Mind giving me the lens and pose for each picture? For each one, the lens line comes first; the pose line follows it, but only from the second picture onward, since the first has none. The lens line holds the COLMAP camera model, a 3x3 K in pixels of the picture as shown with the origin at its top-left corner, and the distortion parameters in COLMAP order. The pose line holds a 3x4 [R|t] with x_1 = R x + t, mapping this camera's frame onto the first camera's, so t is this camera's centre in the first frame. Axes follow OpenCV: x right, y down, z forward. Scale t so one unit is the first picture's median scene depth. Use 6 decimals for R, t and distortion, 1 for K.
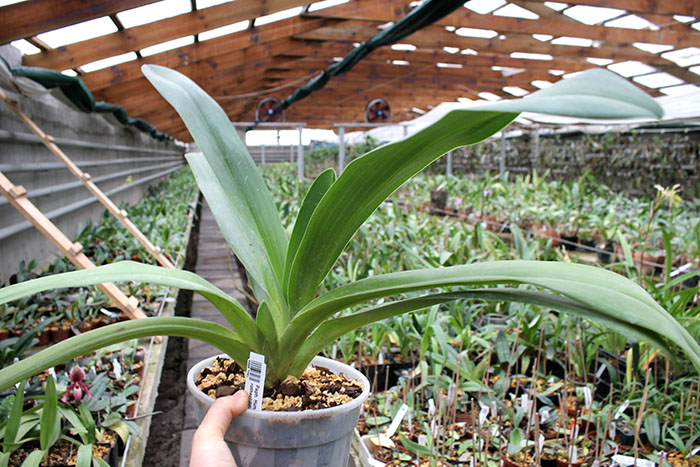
lens RADIAL K [[581.9, 0, 350.0], [0, 581.9, 233.5], [0, 0, 1]] dist [-0.153870, 0.127729]
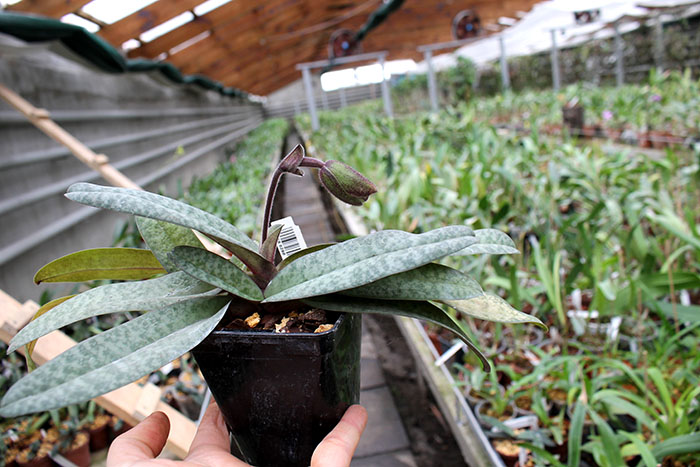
lens RADIAL K [[581.9, 0, 350.0], [0, 581.9, 233.5], [0, 0, 1]] dist [-0.153870, 0.127729]
pose [[0.978958, -0.118469, -0.166150, -0.019319], [0.135737, 0.986013, 0.096711, -0.011620], [0.152368, -0.117229, 0.981347, 0.110314]]
